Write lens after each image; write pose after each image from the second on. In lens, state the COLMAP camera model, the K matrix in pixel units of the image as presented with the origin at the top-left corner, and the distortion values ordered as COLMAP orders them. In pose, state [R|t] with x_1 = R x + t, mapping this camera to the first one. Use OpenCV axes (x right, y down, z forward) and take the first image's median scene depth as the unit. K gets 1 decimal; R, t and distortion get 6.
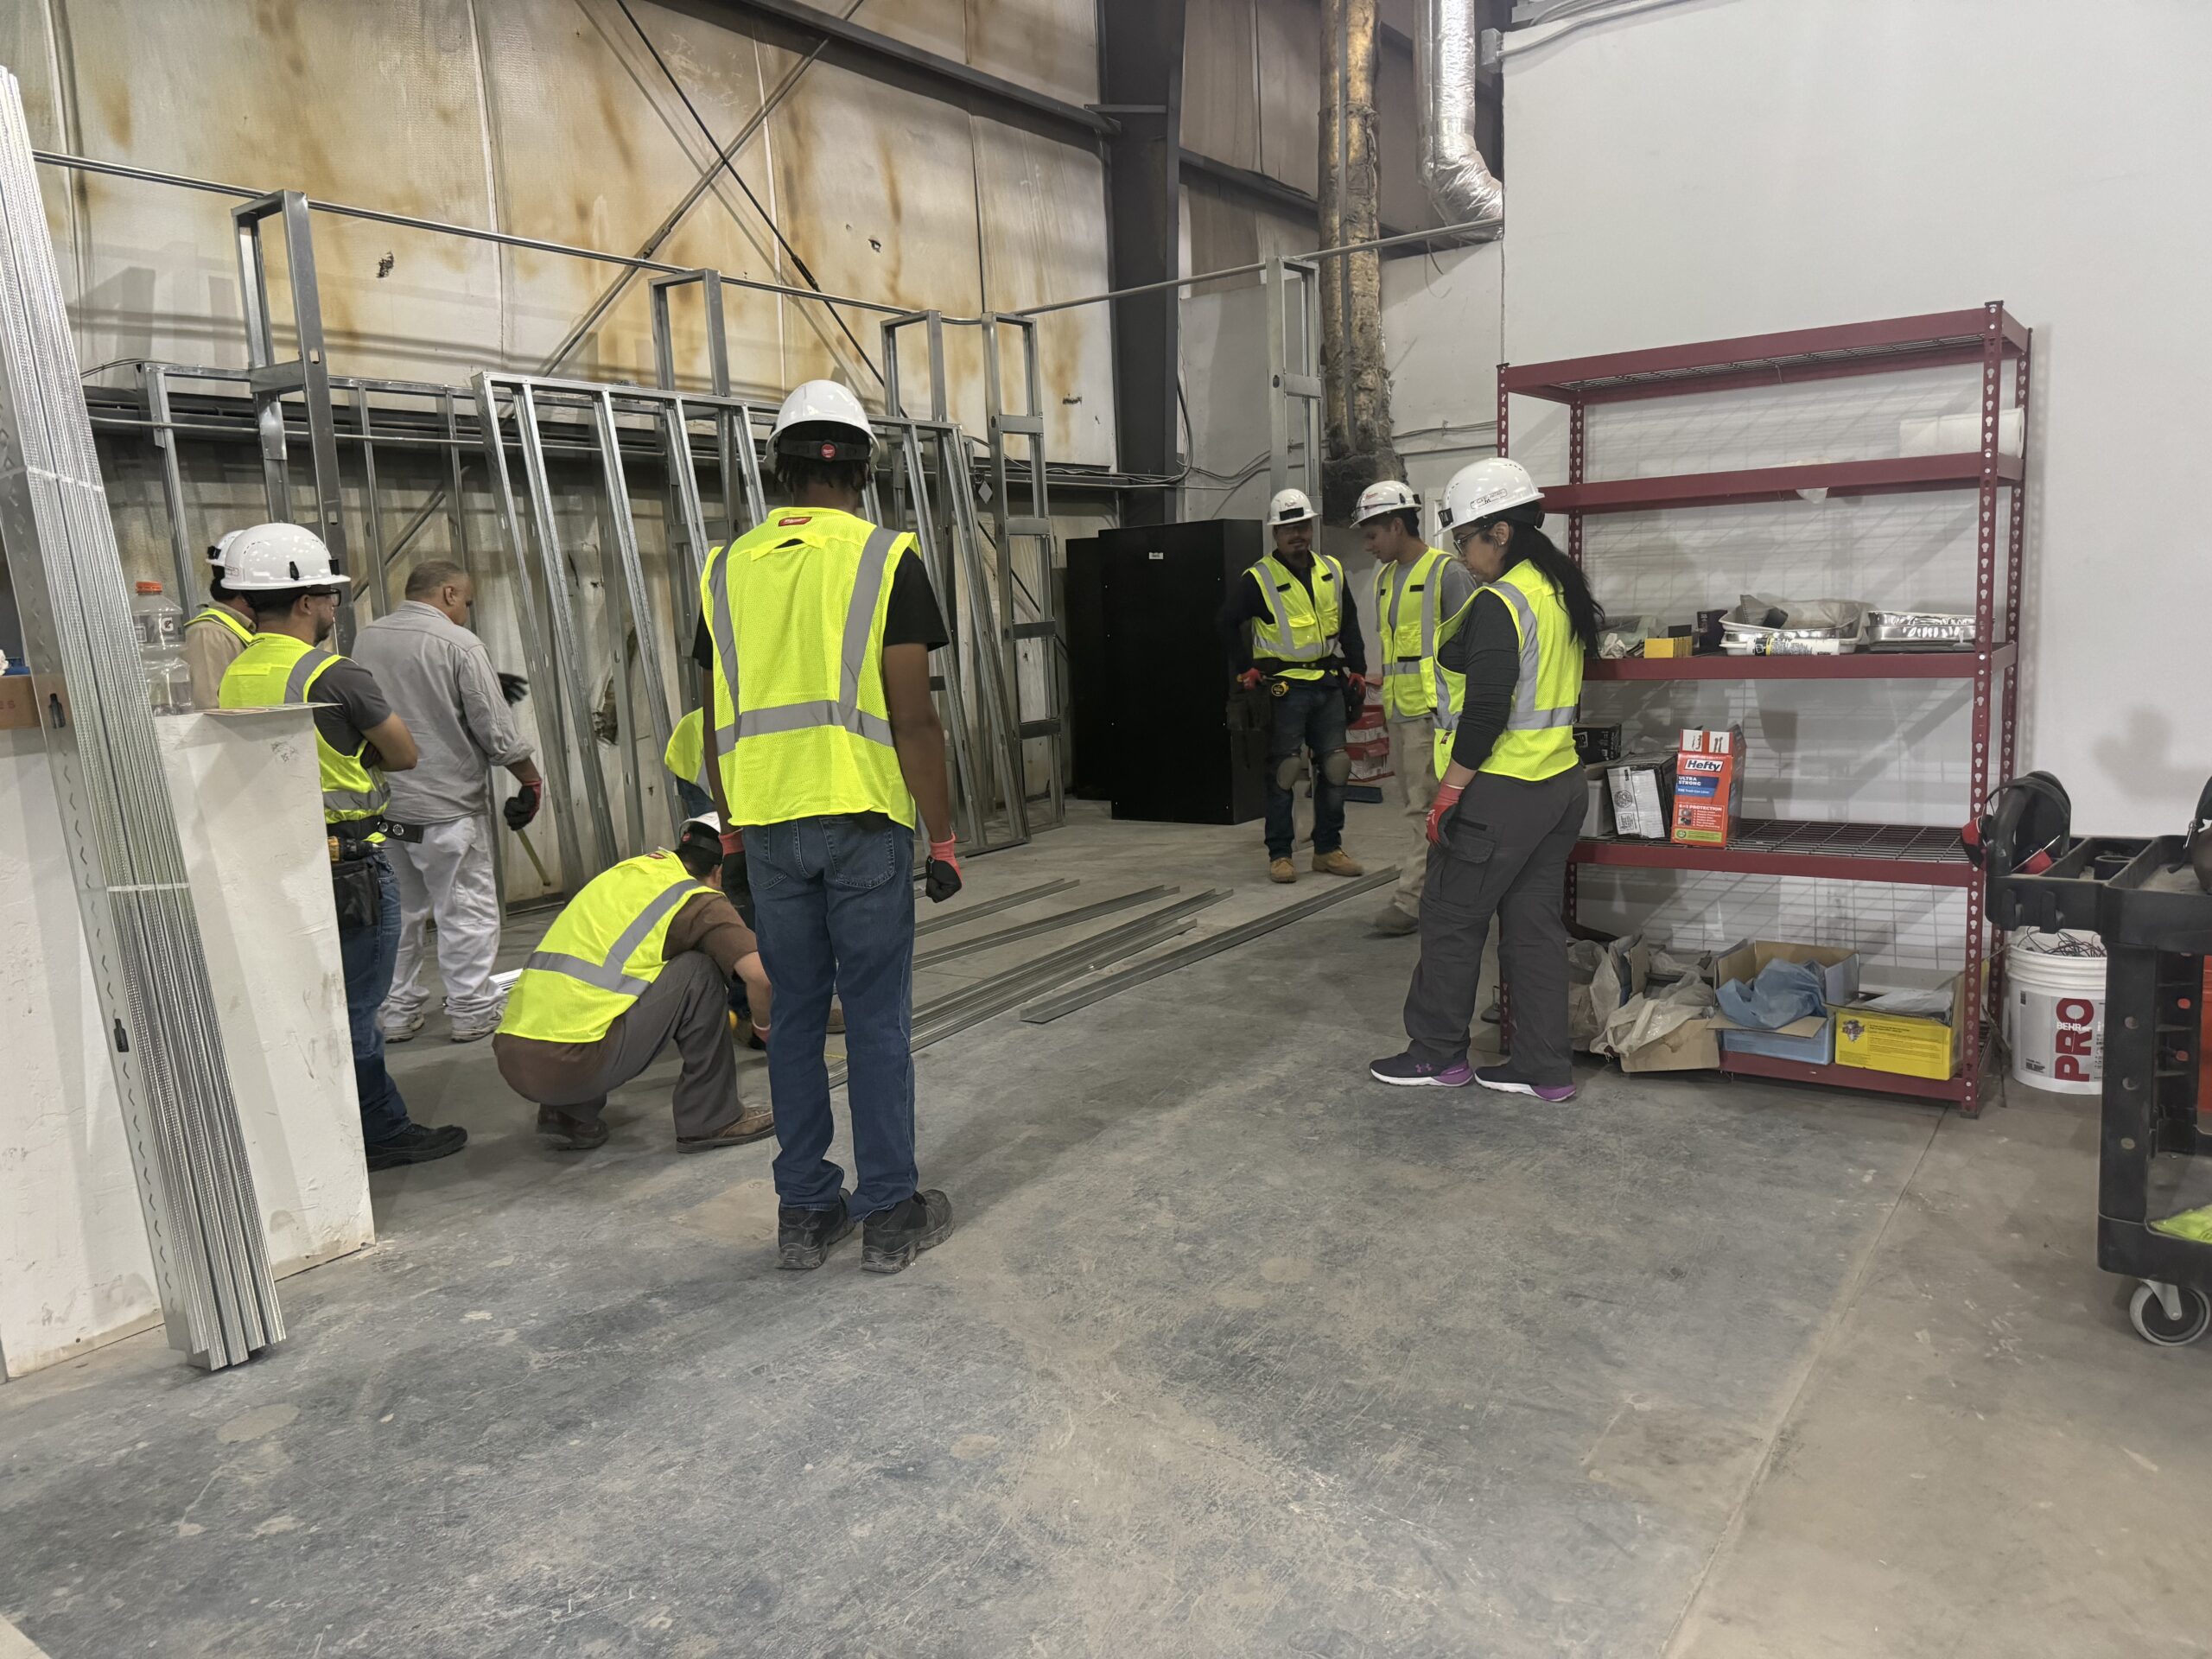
lens RADIAL K [[1531.3, 0, 1116.1], [0, 1531.3, 846.3], [0, 0, 1]] dist [0.016214, -0.021909]
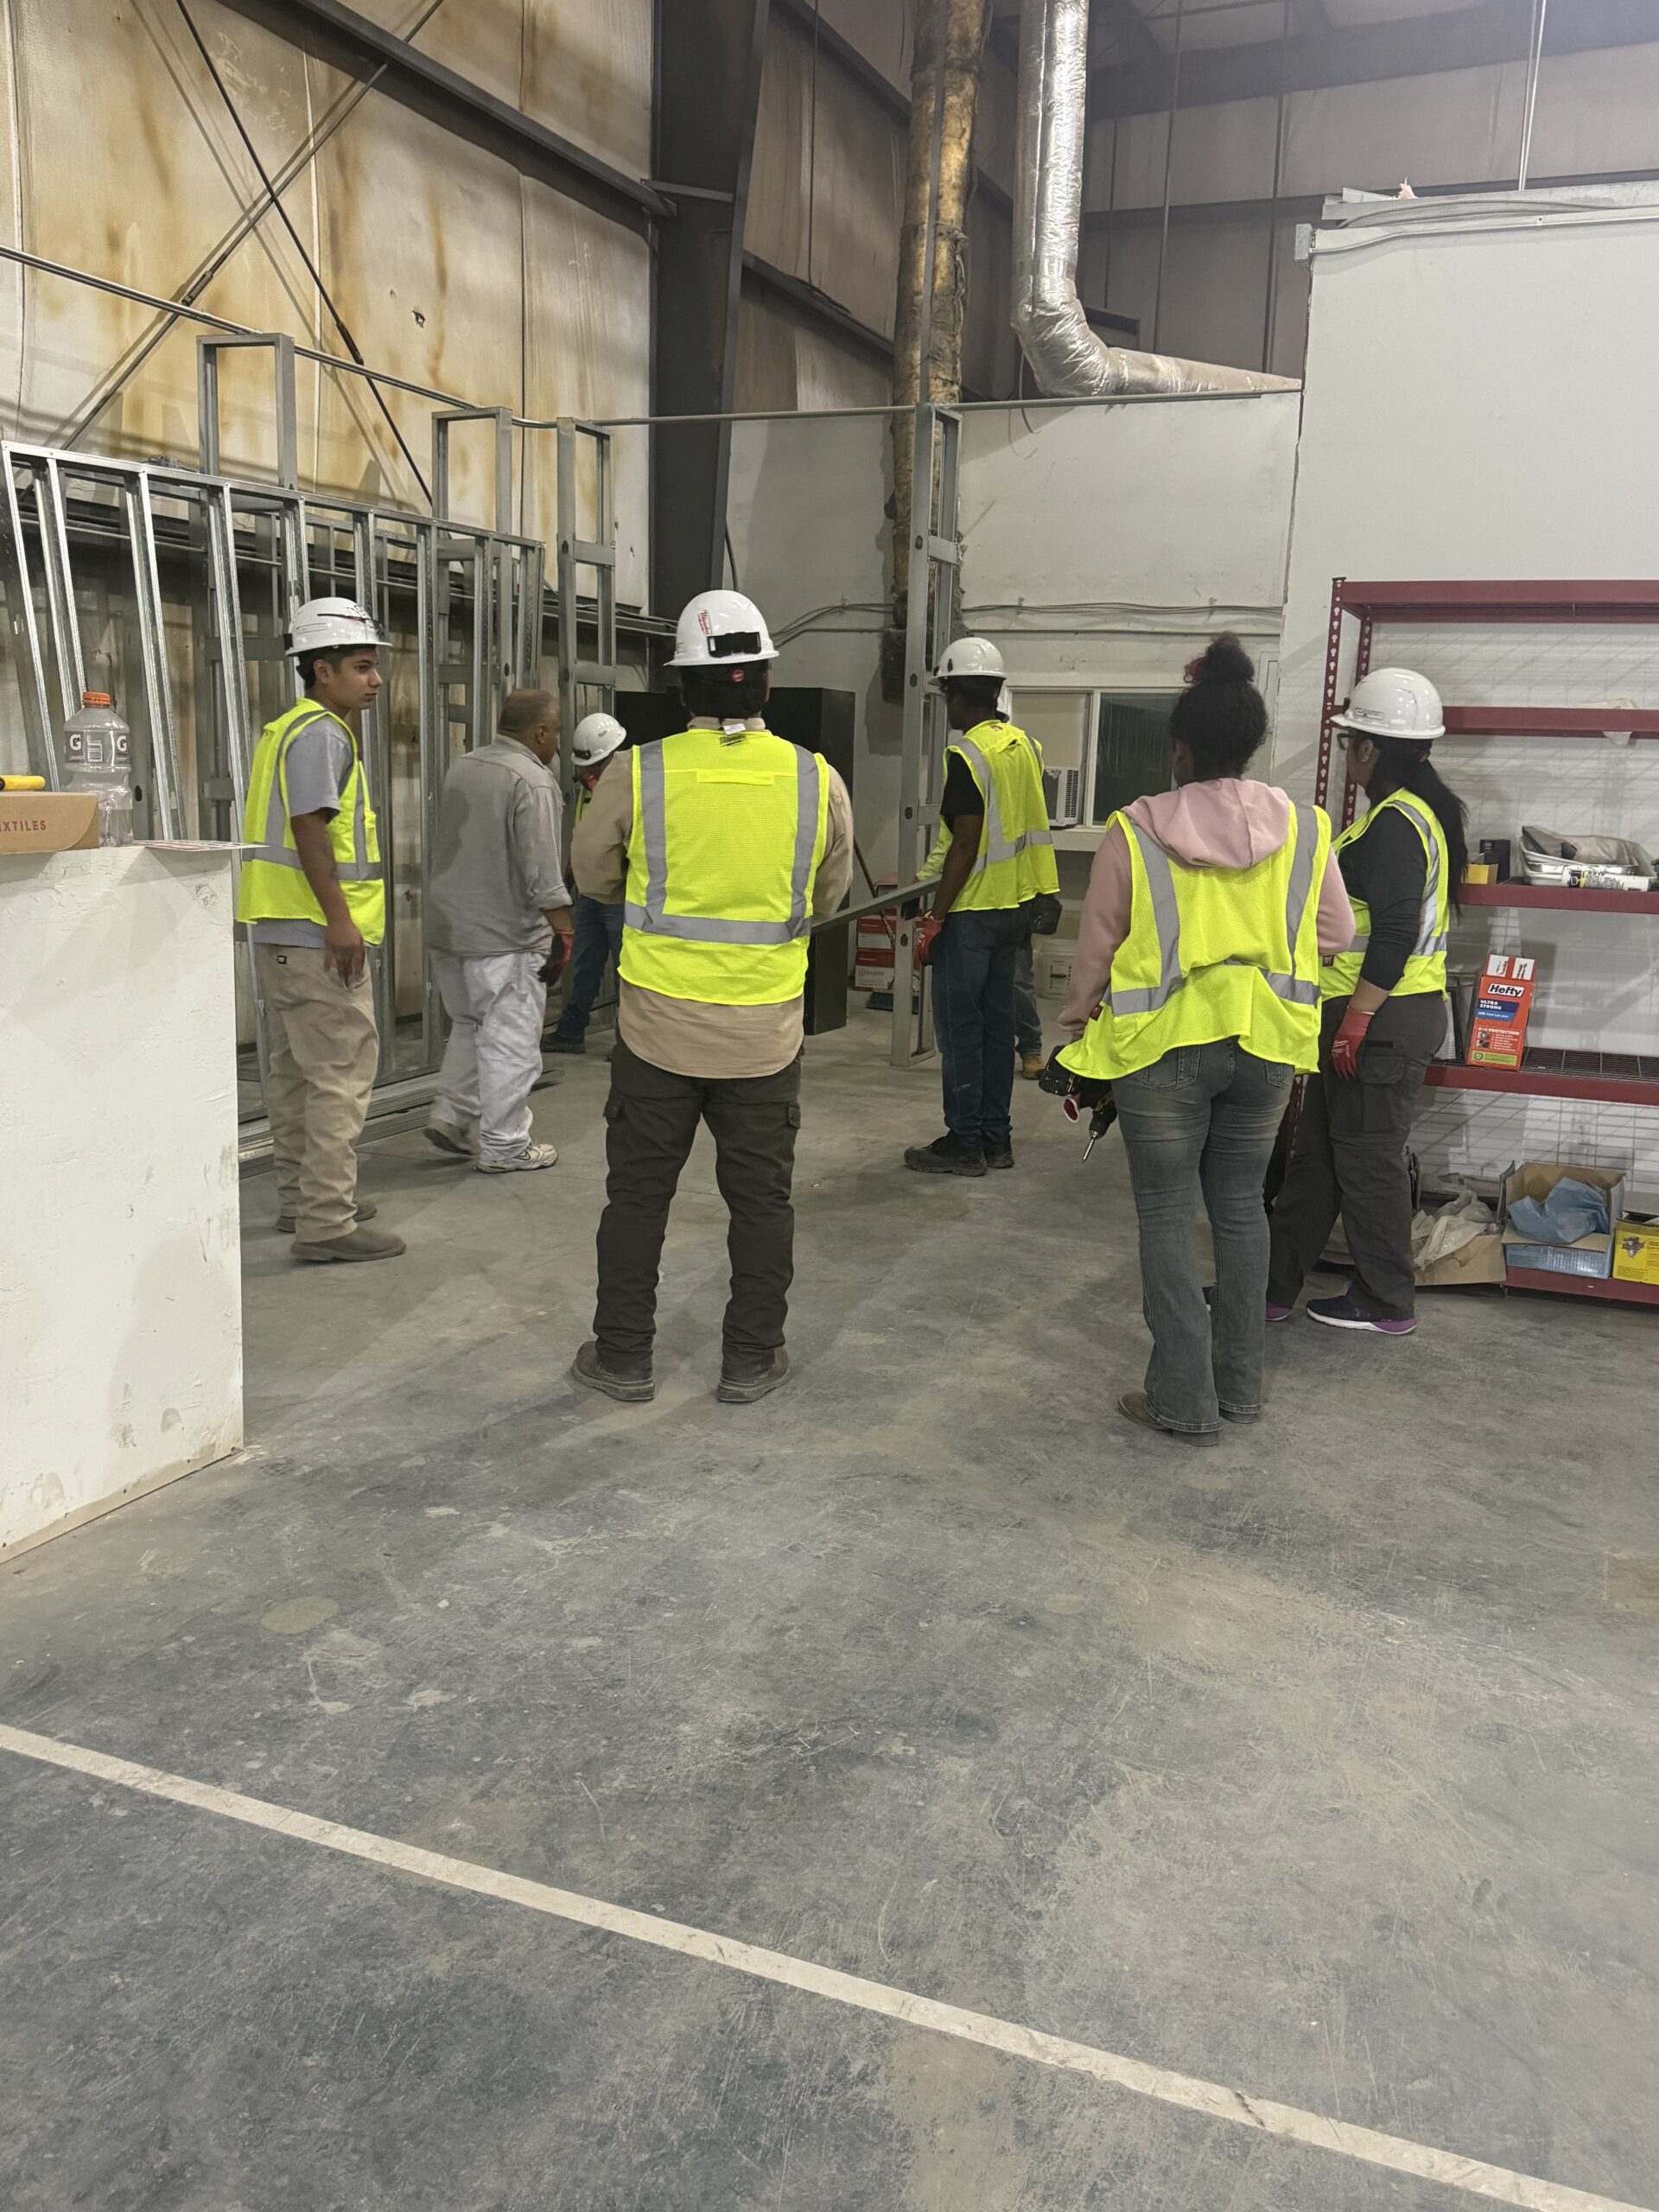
lens RADIAL K [[1846.1, 0, 847.5], [0, 1846.1, 1126.8], [0, 0, 1]] dist [0.030591, -0.037458]
pose [[0.971116, 0.032199, 0.236426, -0.197326], [-0.039641, 0.998855, 0.026791, 0.013513], [-0.235293, -0.035389, 0.971280, -0.064319]]
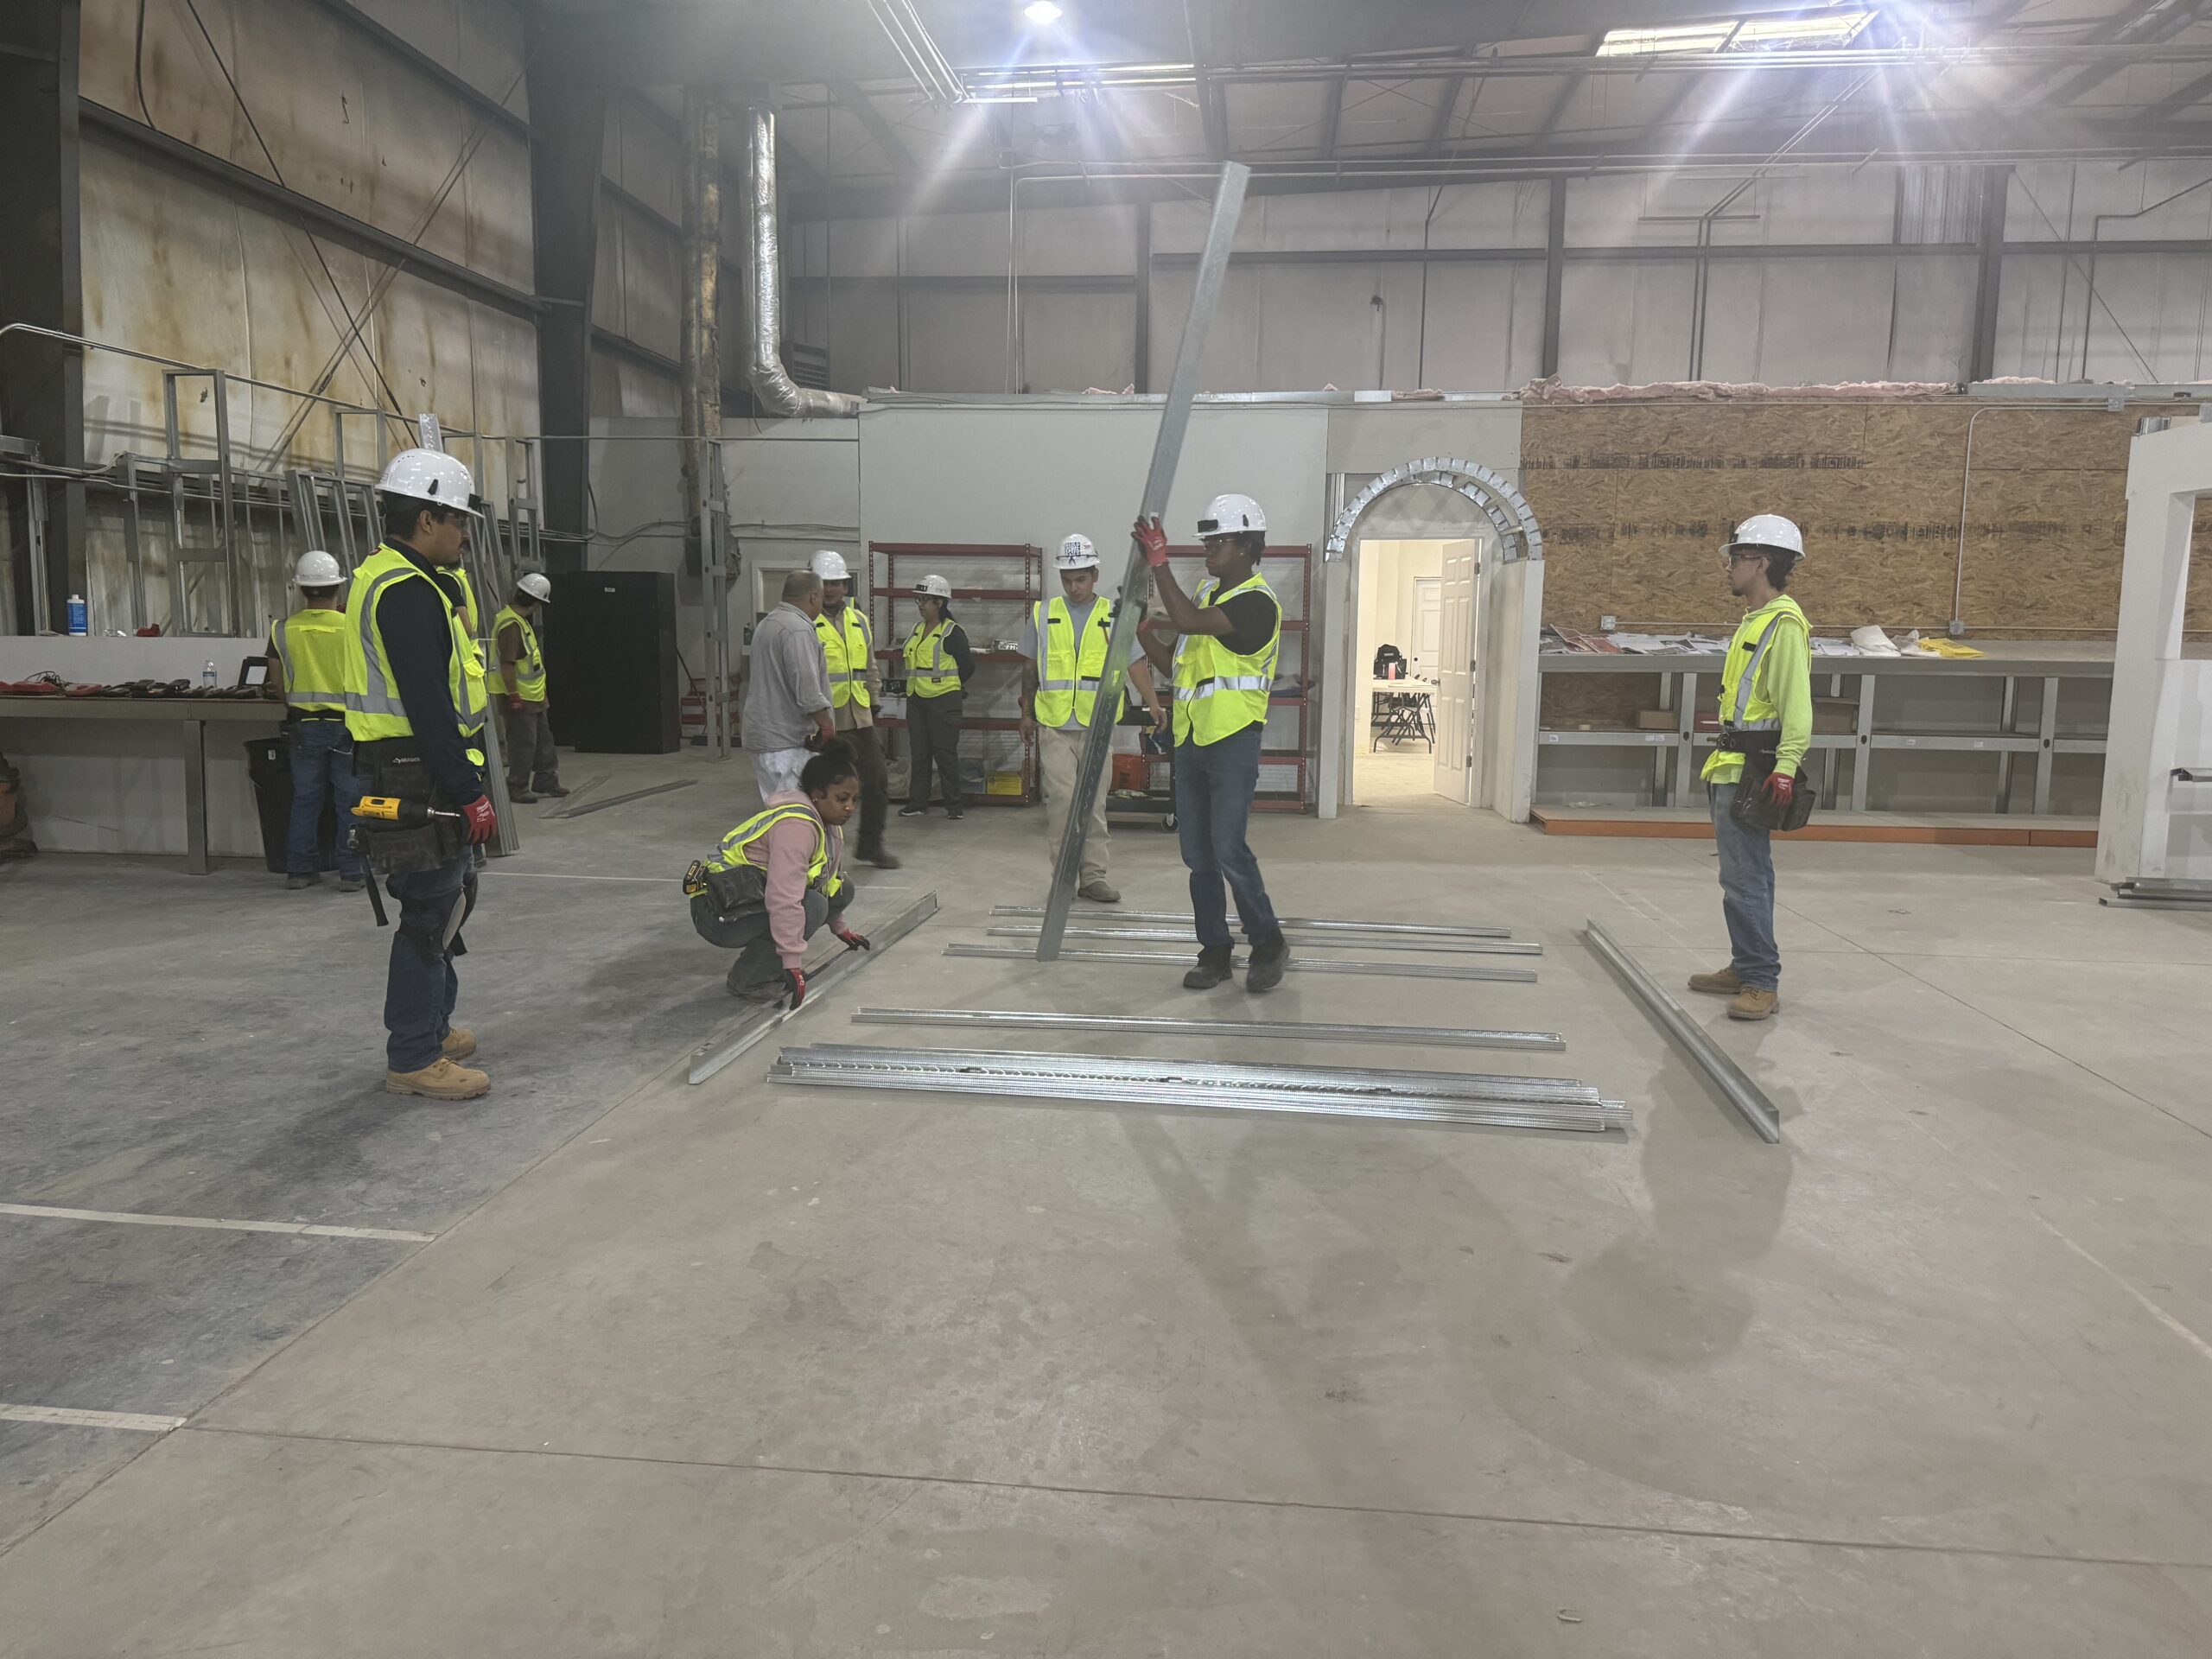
lens RADIAL K [[1531.3, 0, 1097.4], [0, 1531.3, 883.4], [0, 0, 1]] dist [0.016214, -0.021909]
pose [[0.870851, -0.024240, 0.490950, -0.434245], [0.024367, 0.999684, 0.006137, 0.165951], [-0.490943, 0.006618, 0.871166, -0.907851]]
